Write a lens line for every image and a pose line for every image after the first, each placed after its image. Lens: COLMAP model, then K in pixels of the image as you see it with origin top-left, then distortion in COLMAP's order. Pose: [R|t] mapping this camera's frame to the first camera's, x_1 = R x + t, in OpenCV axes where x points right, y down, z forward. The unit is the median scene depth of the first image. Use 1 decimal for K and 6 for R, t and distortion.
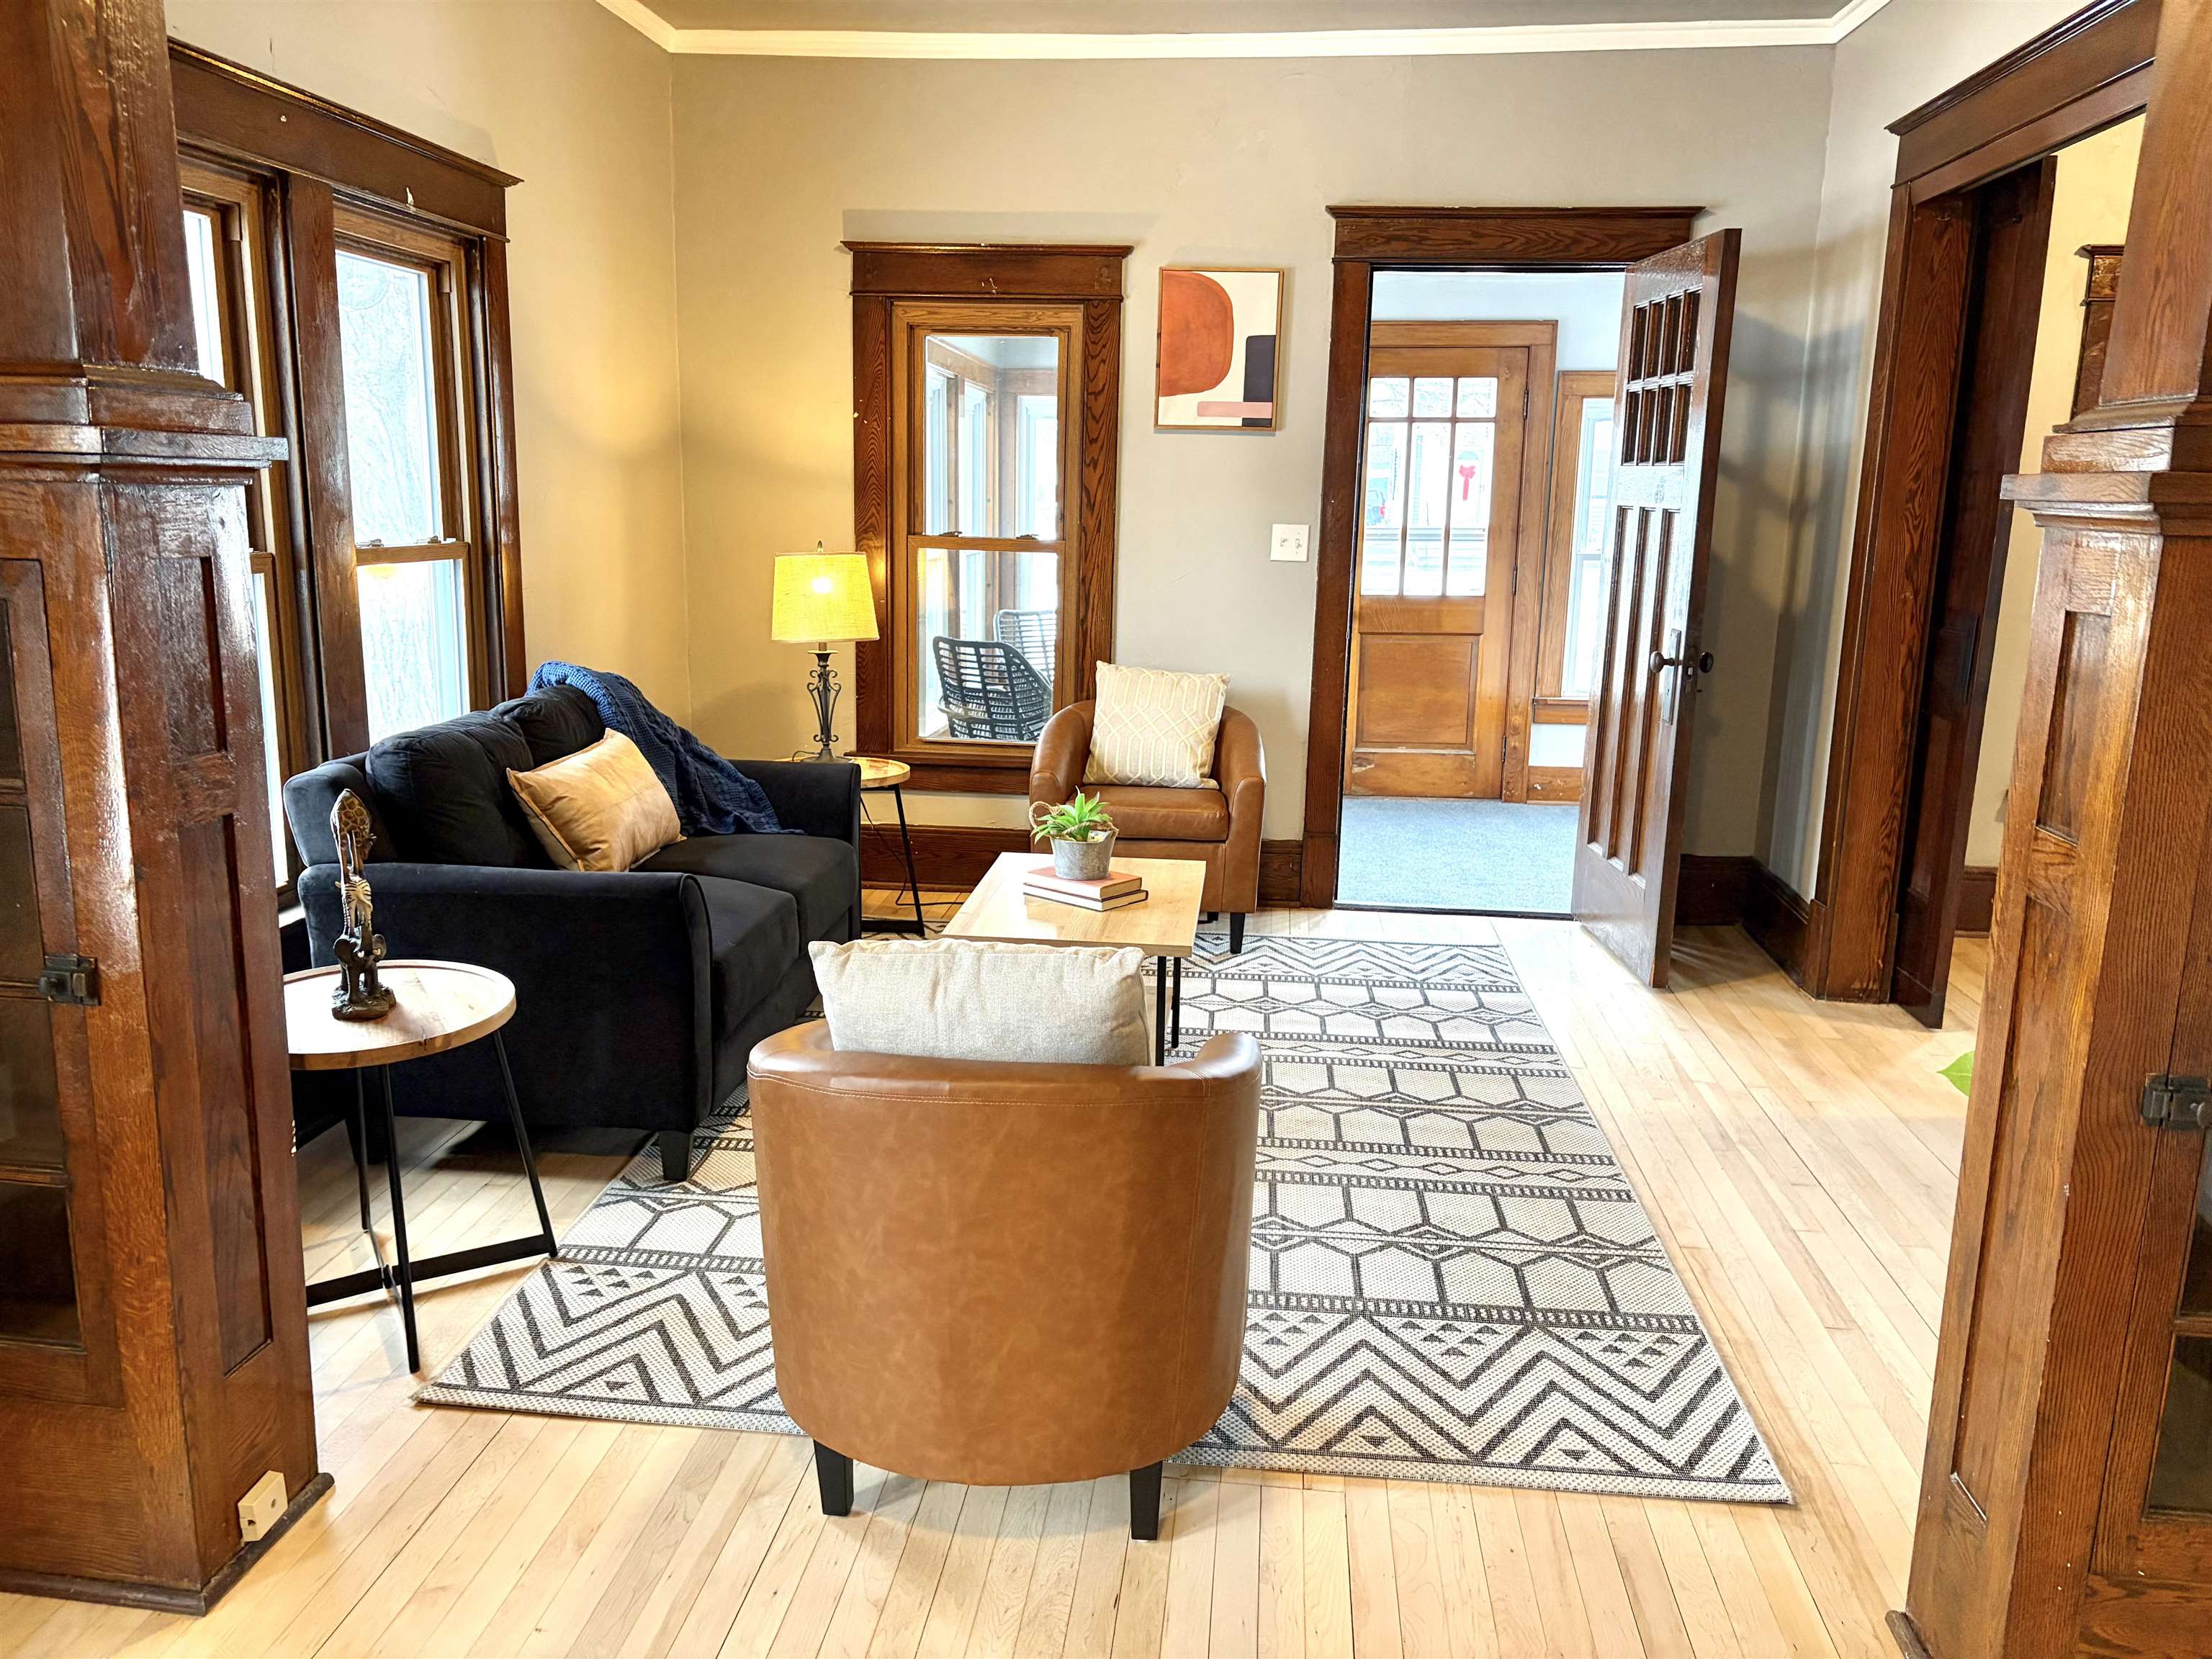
lens RADIAL K [[1669.8, 0, 1082.7], [0, 1669.8, 832.5], [0, 0, 1]] dist [0.029959, -0.046356]
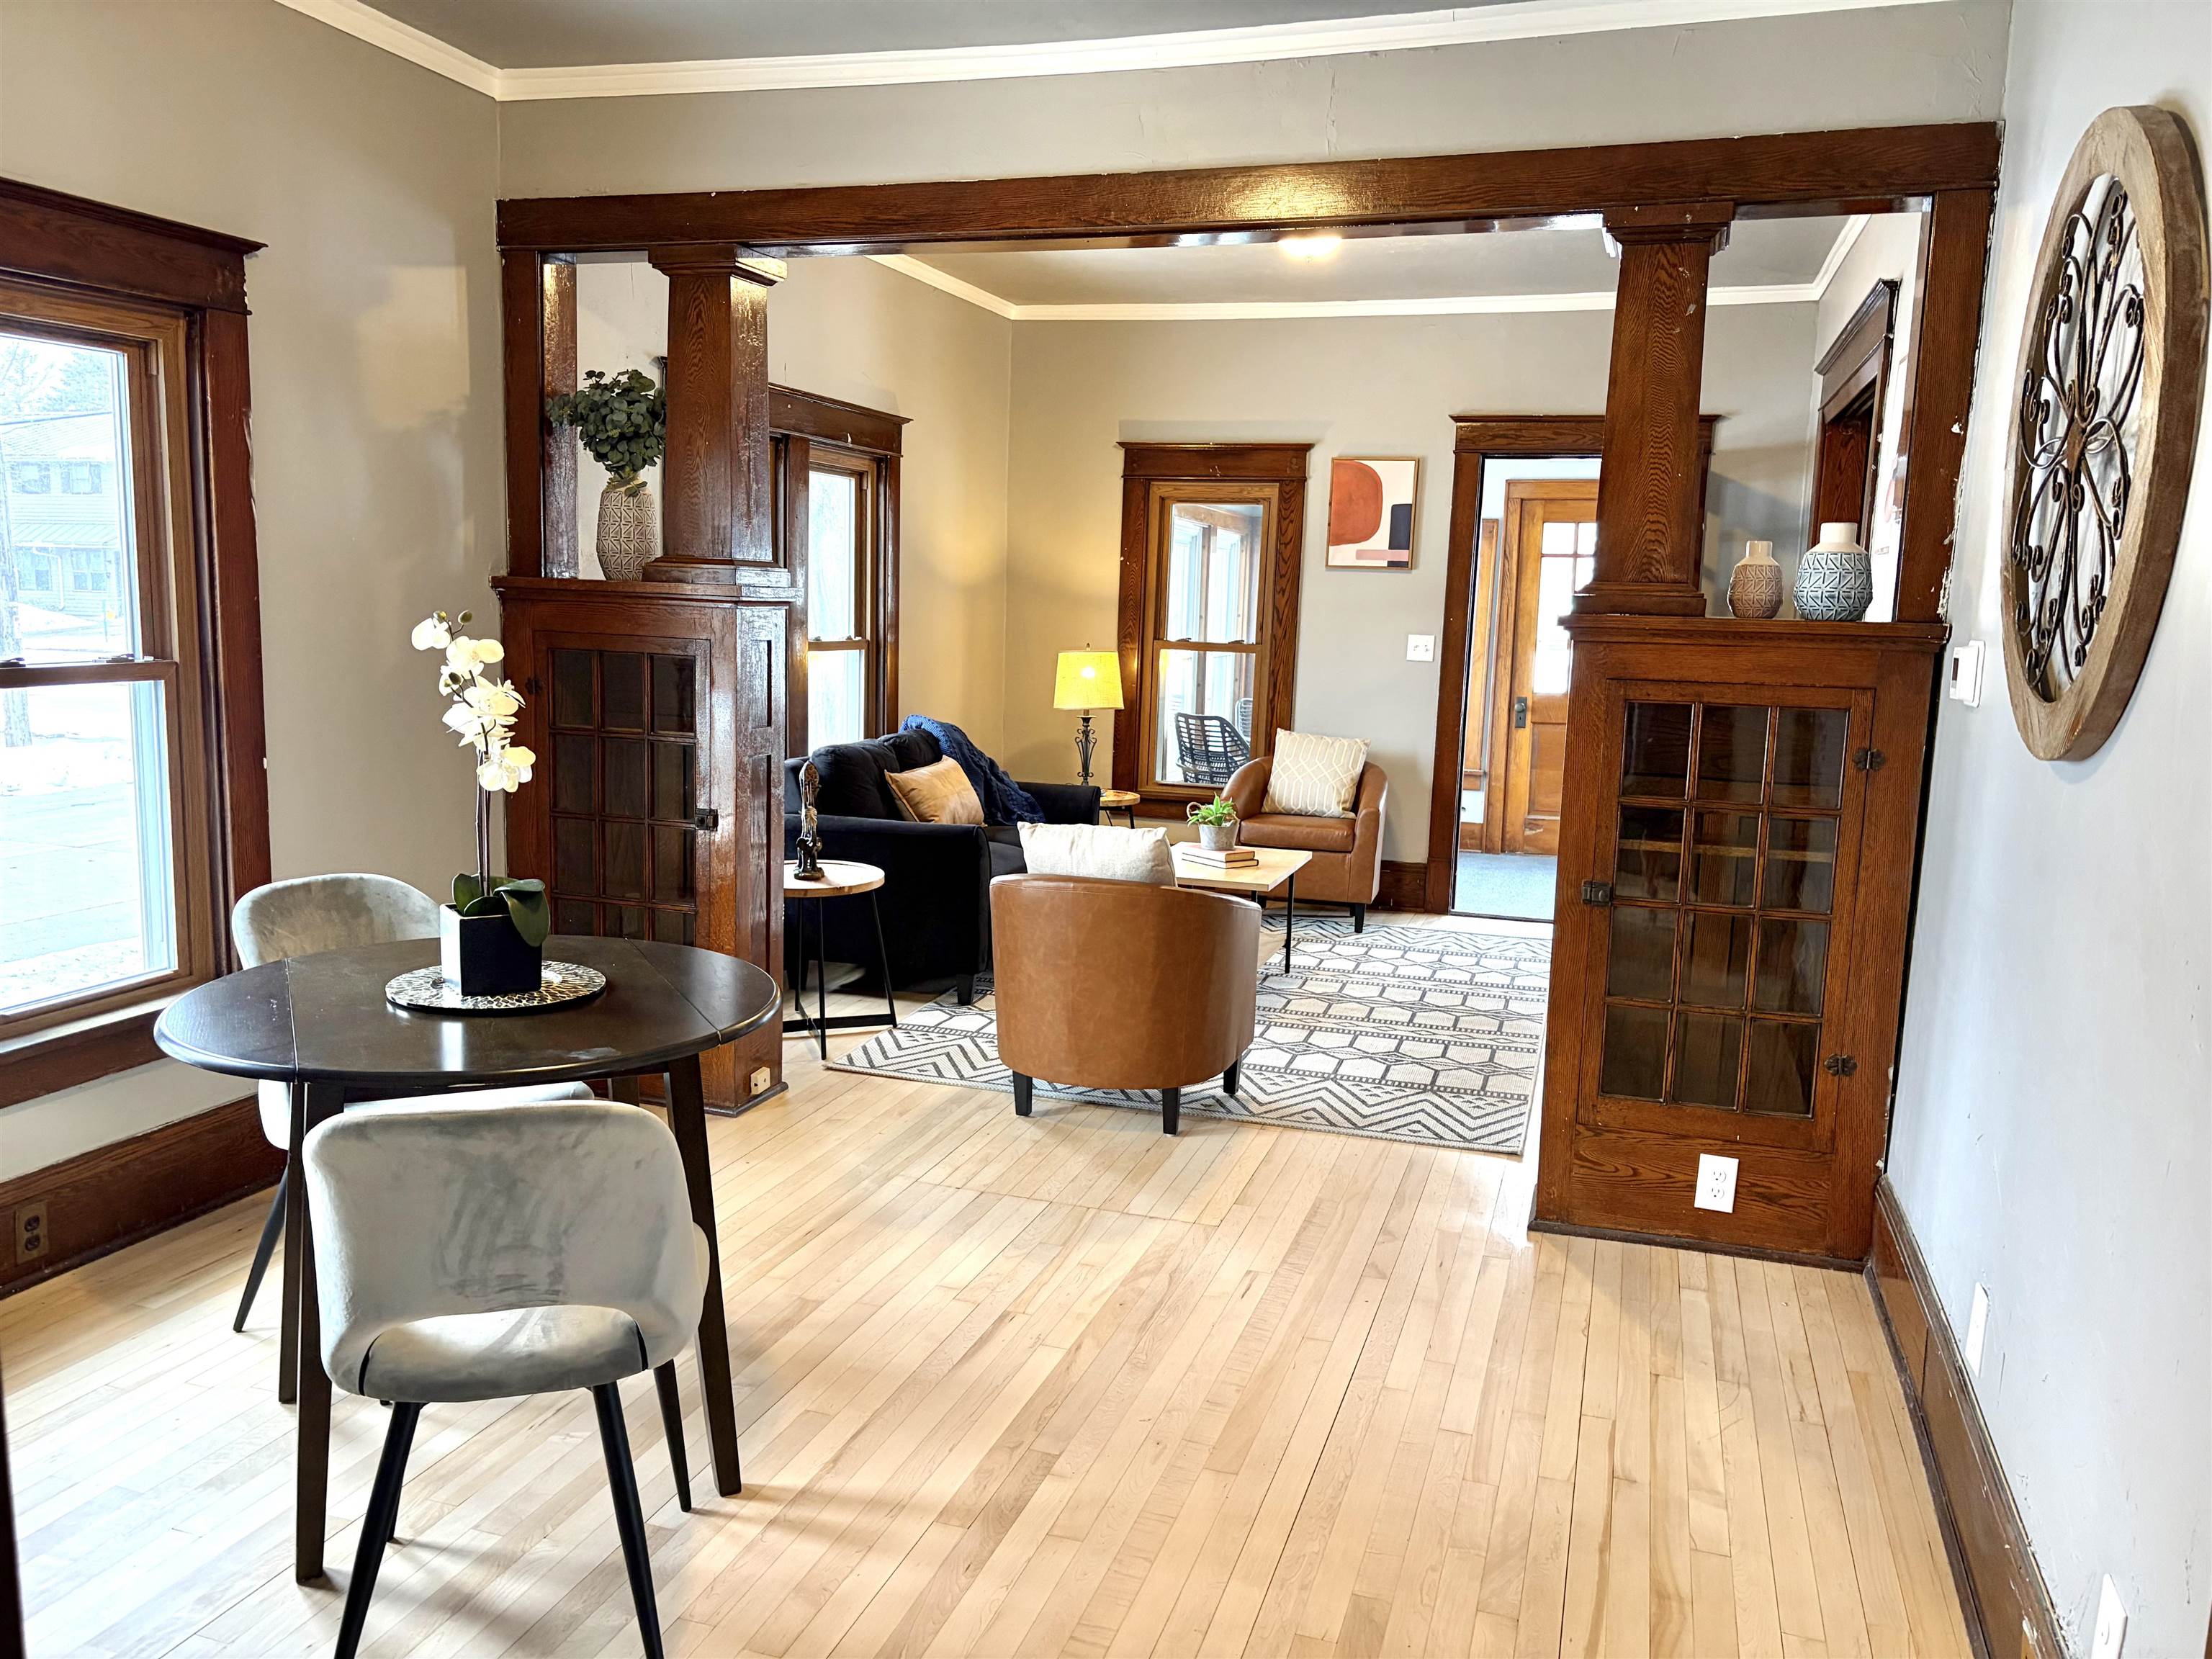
lens RADIAL K [[1622.0, 0, 1062.1], [0, 1622.0, 832.0], [0, 0, 1]] dist [0.089723, -0.044141]
pose [[0.976347, 0.039588, -0.212554, 0.212605], [-0.052599, 0.997049, -0.055913, 0.121541], [0.209714, 0.065770, 0.975548, -0.650027]]
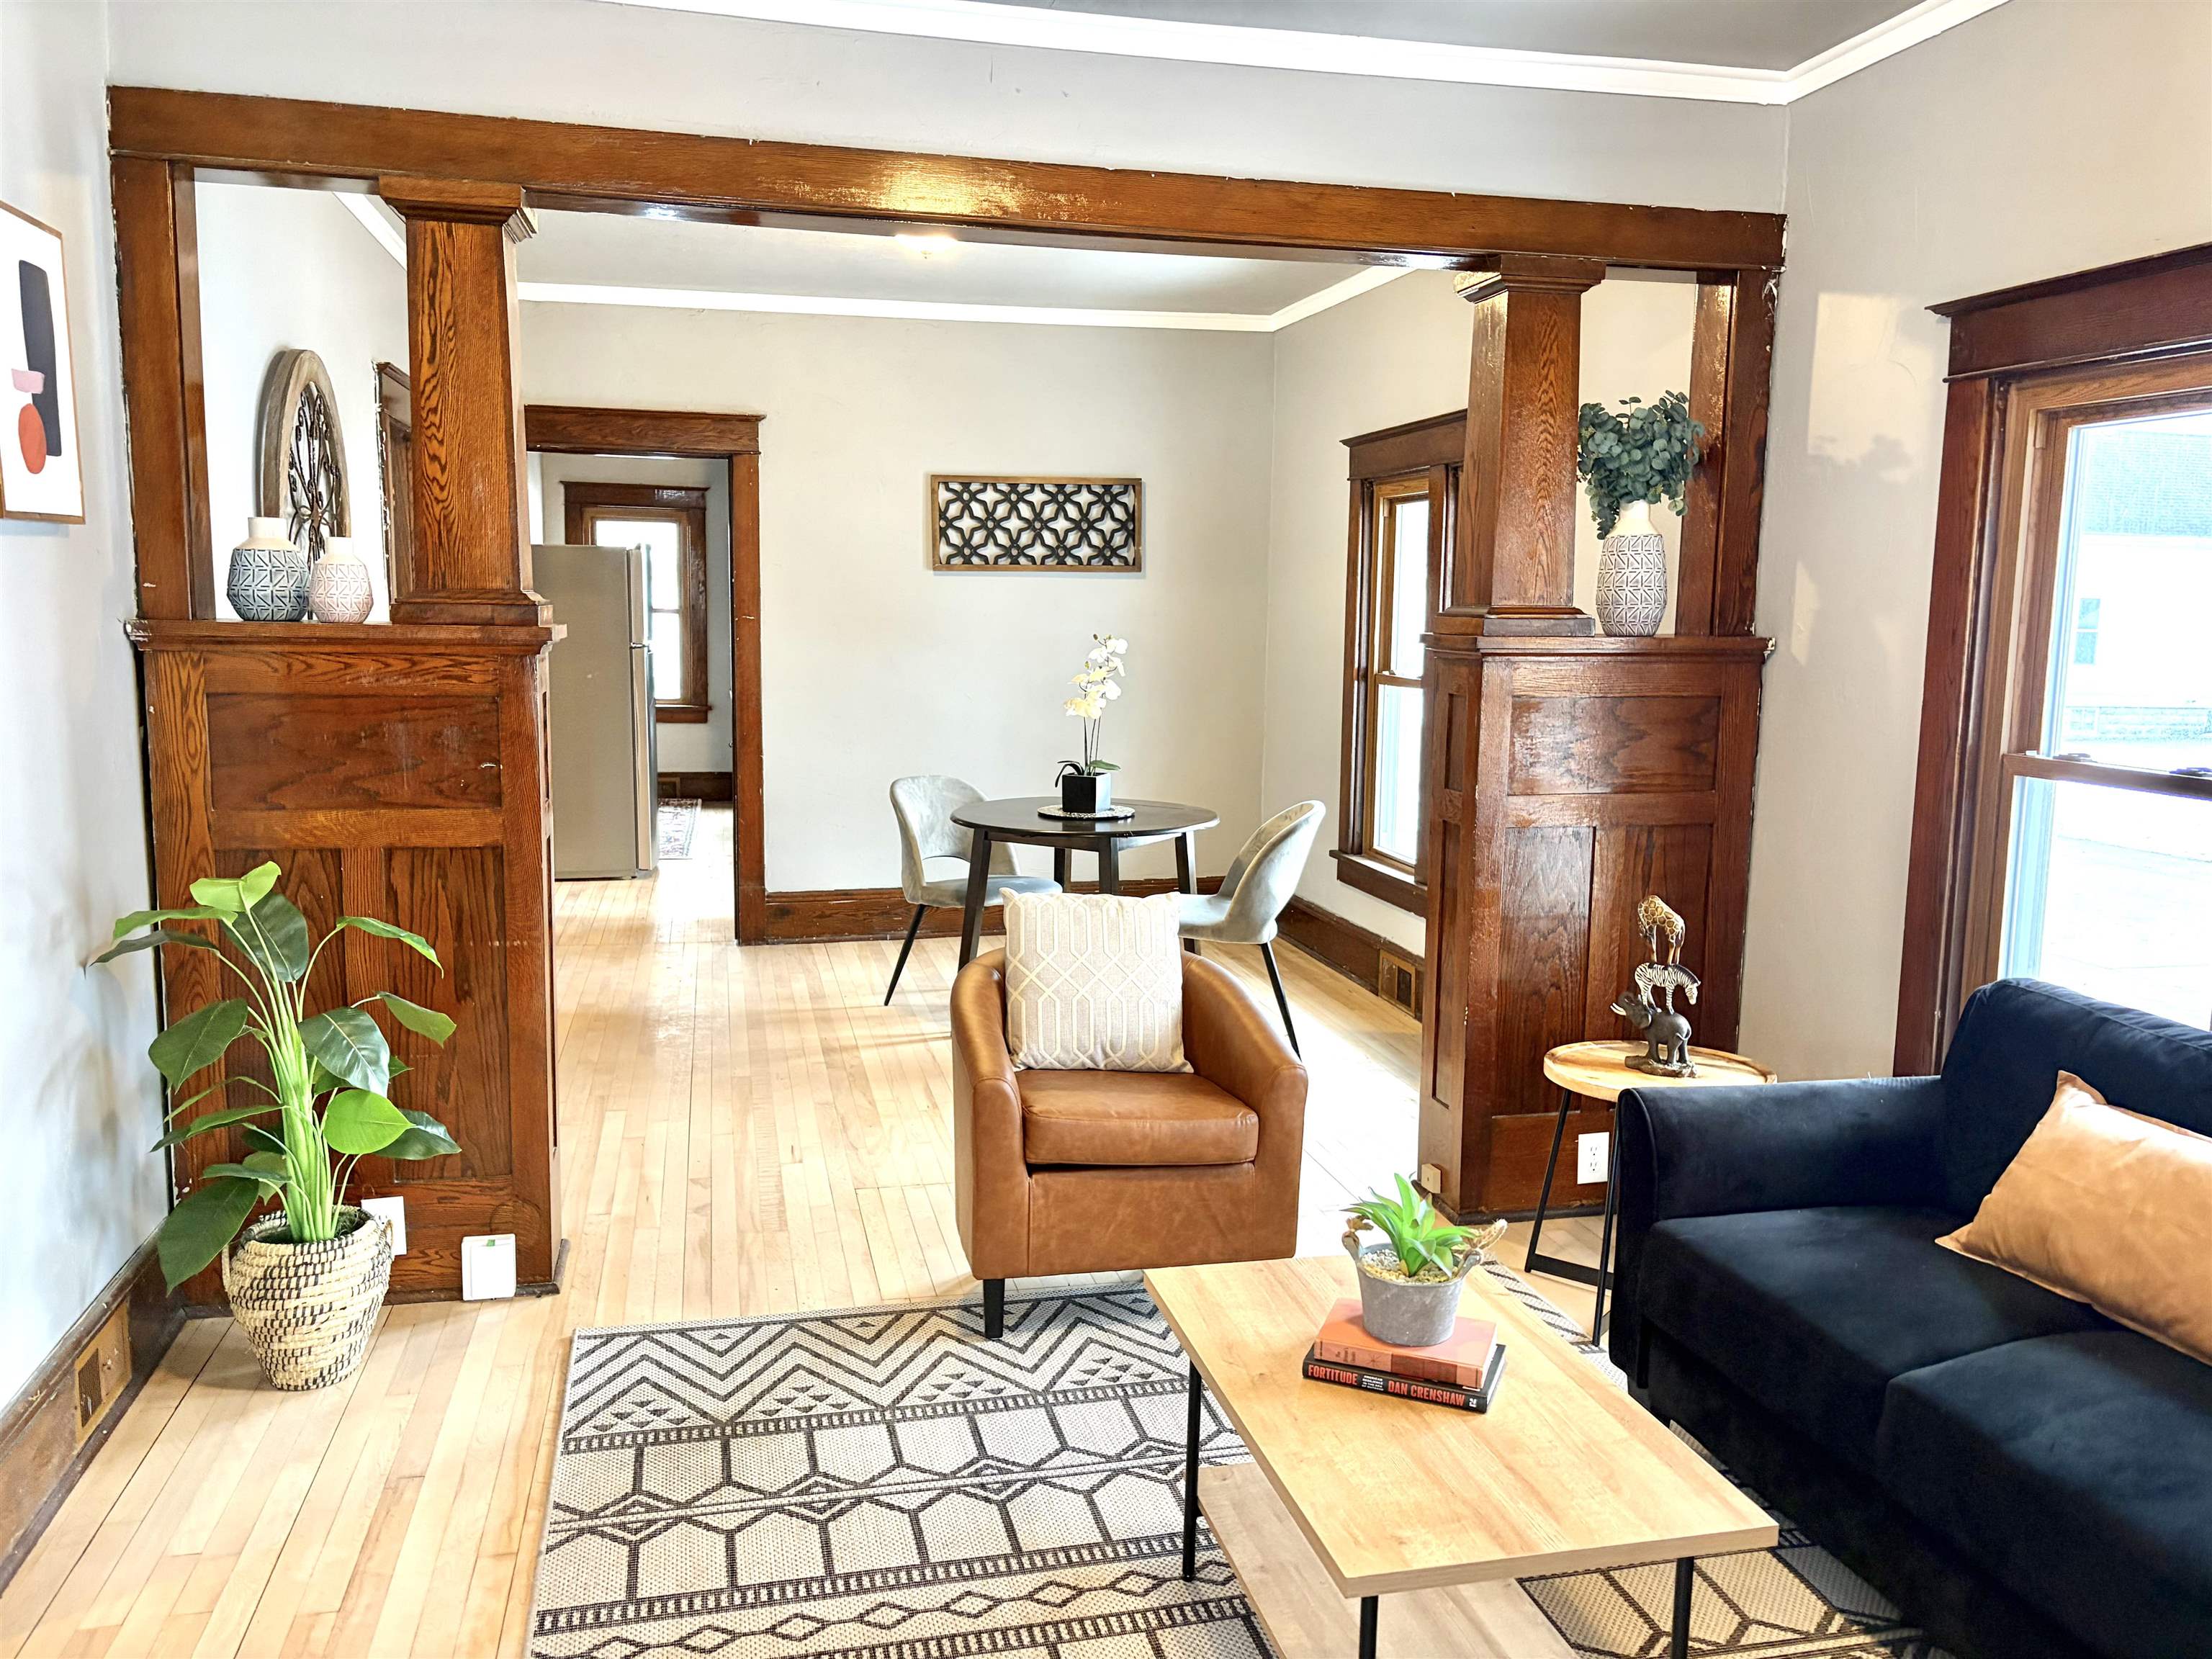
lens RADIAL K [[1700.3, 0, 1106.0], [0, 1700.3, 829.5], [0, 0, 1]] dist [0.119979, -0.301011]
pose [[-0.939593, 0.015145, -0.341959, 0.353474], [-0.099915, 0.943378, 0.316315, -0.372558], [0.327387, 0.331375, -0.884878, 1.656487]]
